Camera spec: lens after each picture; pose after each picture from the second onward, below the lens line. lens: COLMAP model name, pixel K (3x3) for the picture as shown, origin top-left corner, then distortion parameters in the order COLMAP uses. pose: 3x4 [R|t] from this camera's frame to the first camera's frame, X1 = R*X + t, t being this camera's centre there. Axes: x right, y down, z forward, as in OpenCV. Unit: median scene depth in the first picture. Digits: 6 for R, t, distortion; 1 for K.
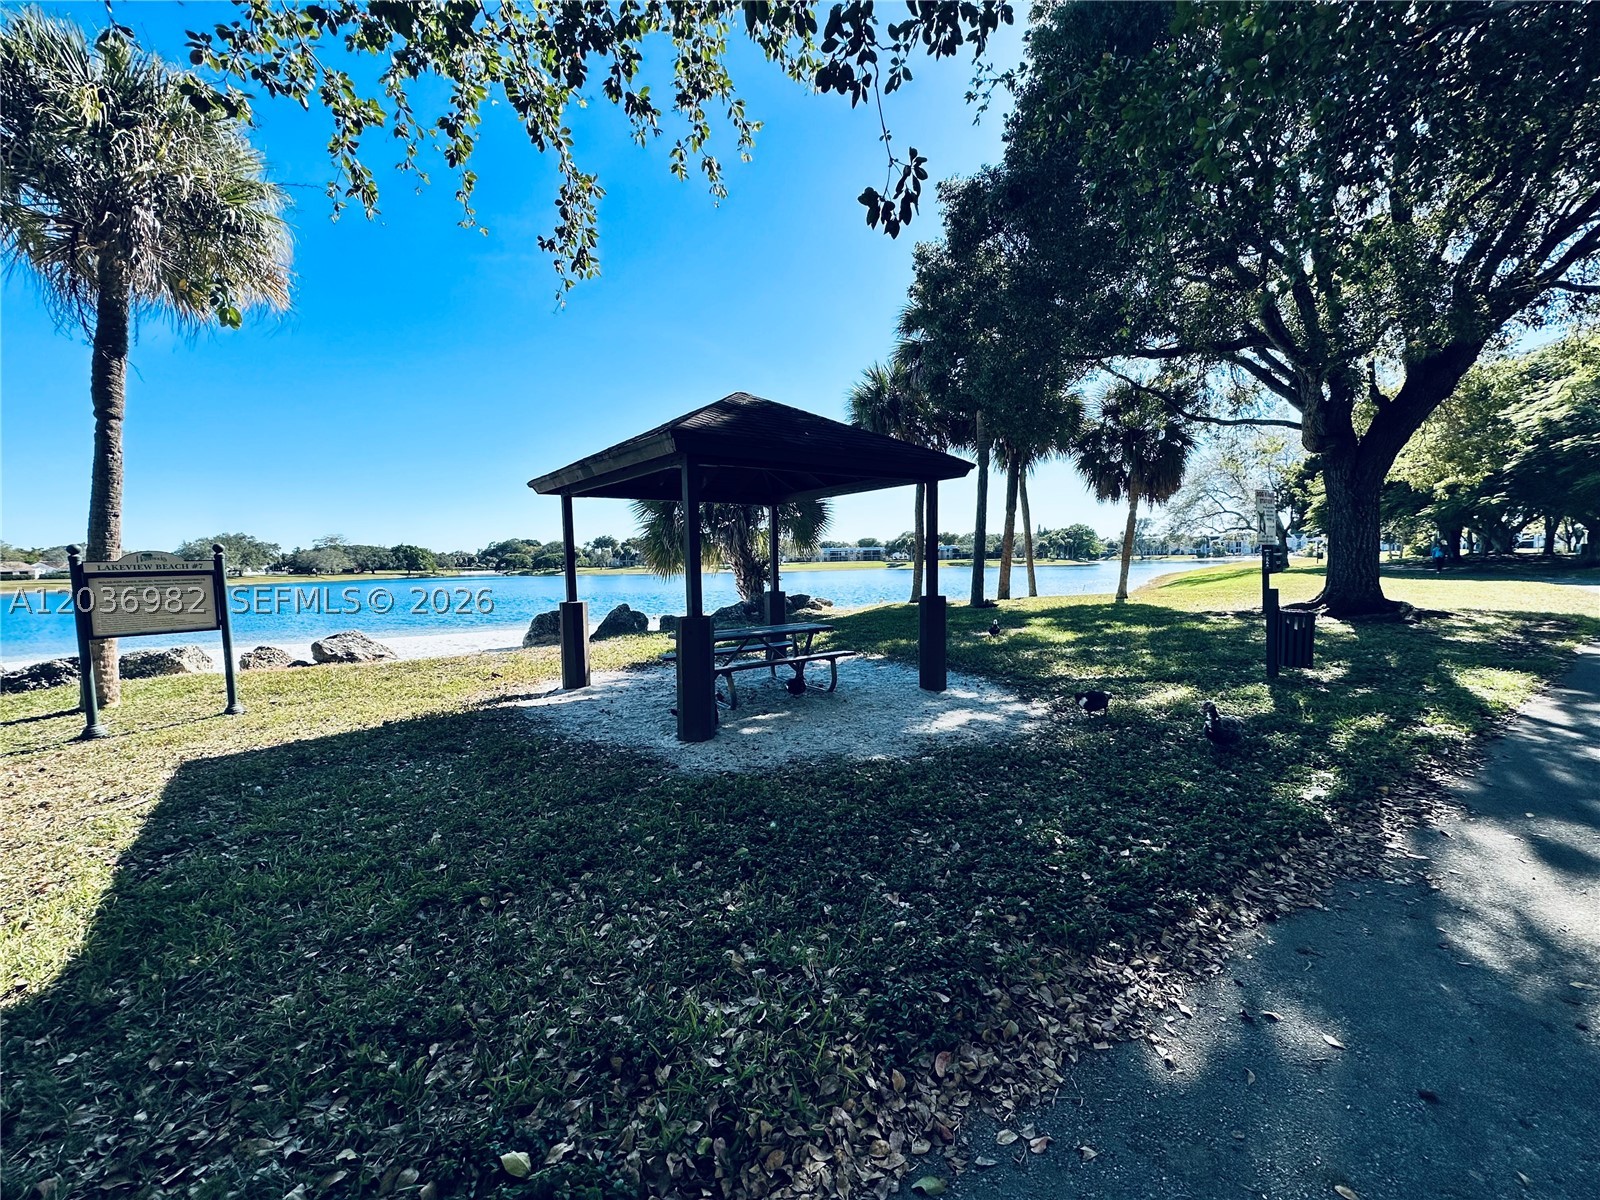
lens RADIAL K [[636.6, 0, 800.0], [0, 636.6, 600.0], [0, 0, 1]] dist [-0.000525, 0.000172]
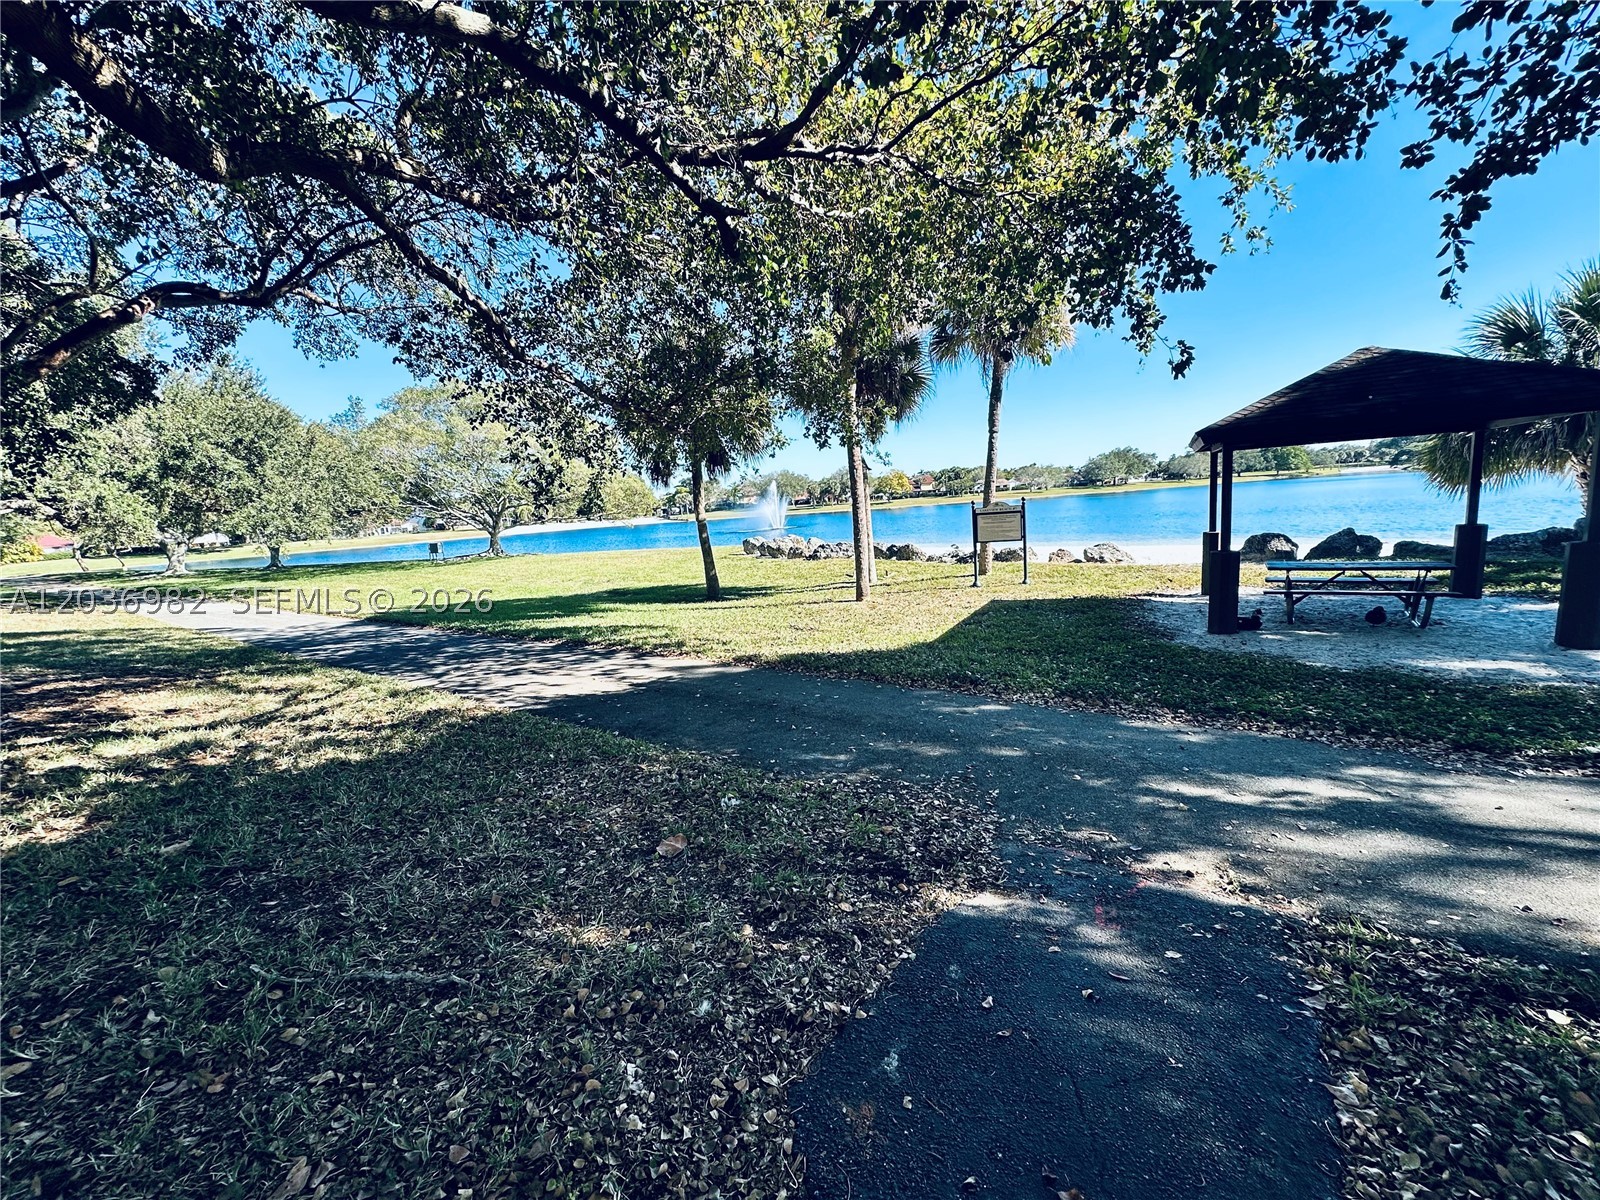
lens RADIAL K [[636.6, 0, 800.0], [0, 636.6, 600.0], [0, 0, 1]] dist [-0.000525, 0.000172]
pose [[0.366539, 0.136502, -0.920335, 0.715262], [0.005644, 0.988835, 0.148909, -0.073777], [0.930385, -0.059775, 0.361676, -0.387116]]
